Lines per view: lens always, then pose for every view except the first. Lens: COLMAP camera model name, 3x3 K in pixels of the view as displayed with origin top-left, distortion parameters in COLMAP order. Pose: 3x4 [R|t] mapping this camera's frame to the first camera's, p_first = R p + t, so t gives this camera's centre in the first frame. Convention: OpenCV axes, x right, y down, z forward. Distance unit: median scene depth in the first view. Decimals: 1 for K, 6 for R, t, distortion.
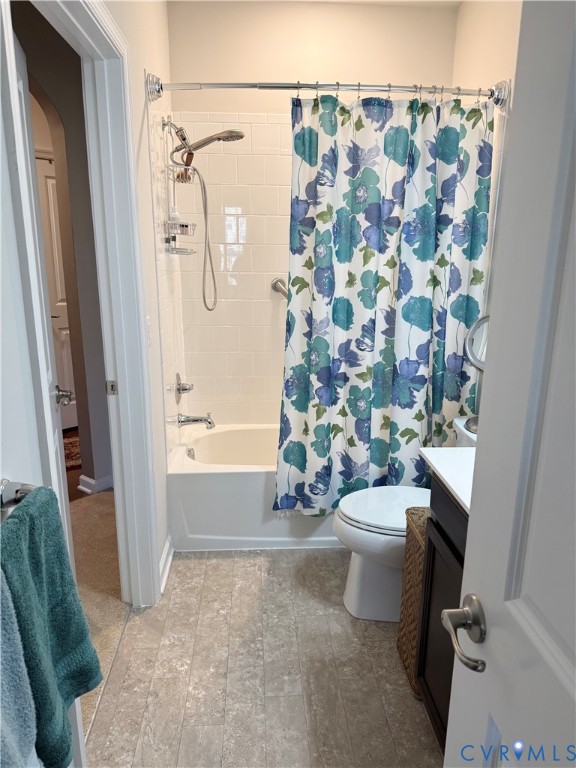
lens RADIAL K [[540.9, 0, 294.6], [0, 540.9, 378.7], [0, 0, 1]] dist [0.070478, -0.101824]
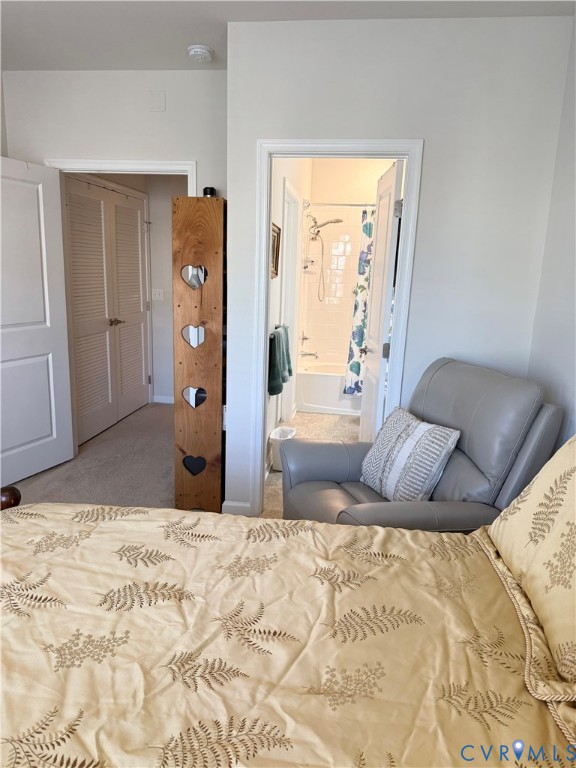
lens RADIAL K [[540.9, 0, 287.5], [0, 540.9, 391.4], [0, 0, 1]] dist [0.070478, -0.101824]
pose [[0.979134, 0.069736, -0.190873, 0.160408], [-0.073154, 0.997261, -0.010912, 0.288653], [0.189590, 0.024648, 0.981554, -1.215920]]
